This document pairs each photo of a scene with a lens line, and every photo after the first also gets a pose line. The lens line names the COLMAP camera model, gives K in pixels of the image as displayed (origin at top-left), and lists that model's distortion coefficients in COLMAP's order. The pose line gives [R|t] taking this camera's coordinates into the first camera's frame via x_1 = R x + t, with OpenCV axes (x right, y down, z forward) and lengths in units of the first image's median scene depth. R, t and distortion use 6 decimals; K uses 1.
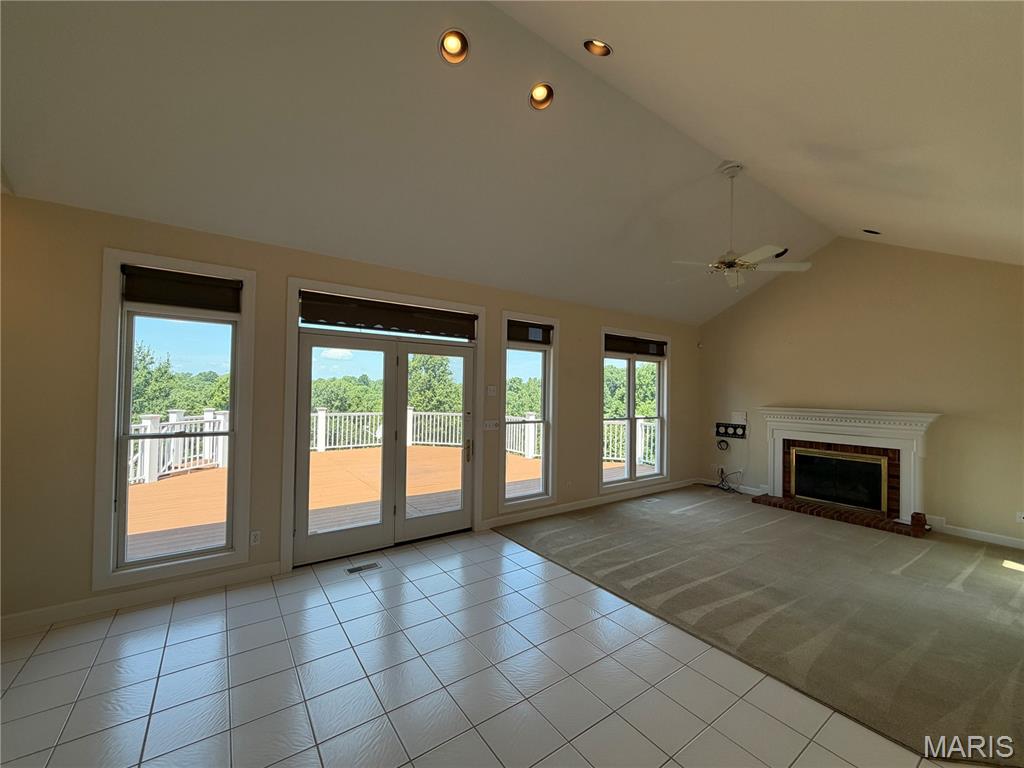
lens RADIAL K [[406.6, 0, 509.4], [0, 406.6, 383.1], [0, 0, 1]] dist [0.000002, -0.000453]
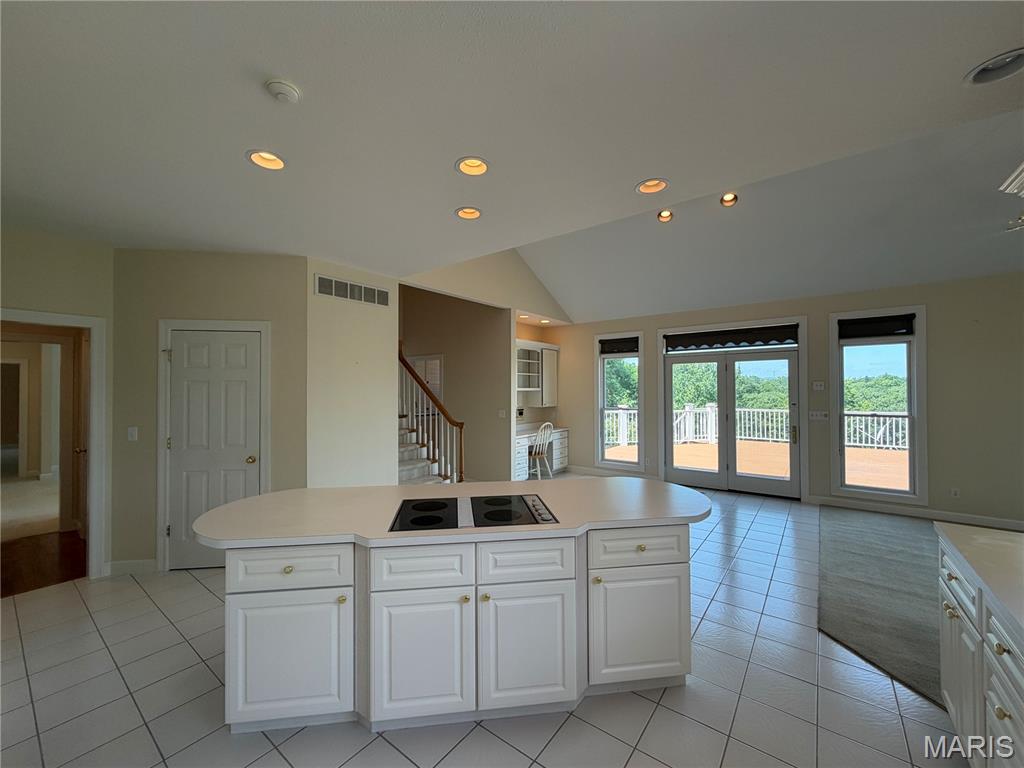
lens RADIAL K [[406.6, 0, 506.0], [0, 406.6, 385.9], [0, 0, 1]] dist [0.000002, -0.000453]
pose [[0.290078, -0.028596, -0.956576, 0.718758], [0.030125, 0.999331, -0.020738, 0.015317], [0.956529, -0.022801, 0.290745, -0.163261]]
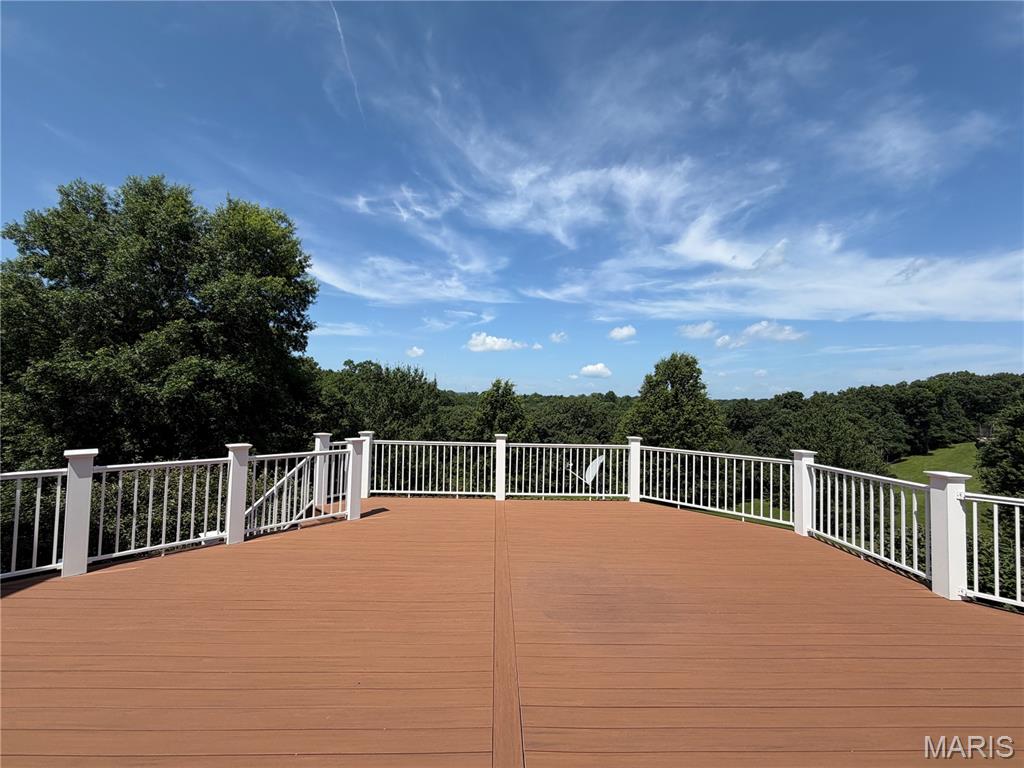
lens RADIAL K [[406.6, 0, 505.7], [0, 406.6, 387.7], [0, 0, 1]] dist [0.000002, -0.000453]
pose [[0.828583, -0.019902, -0.559513, -0.143776], [0.003731, 0.999542, -0.030030, 0.005646], [0.559854, 0.022795, 0.828278, 0.866243]]
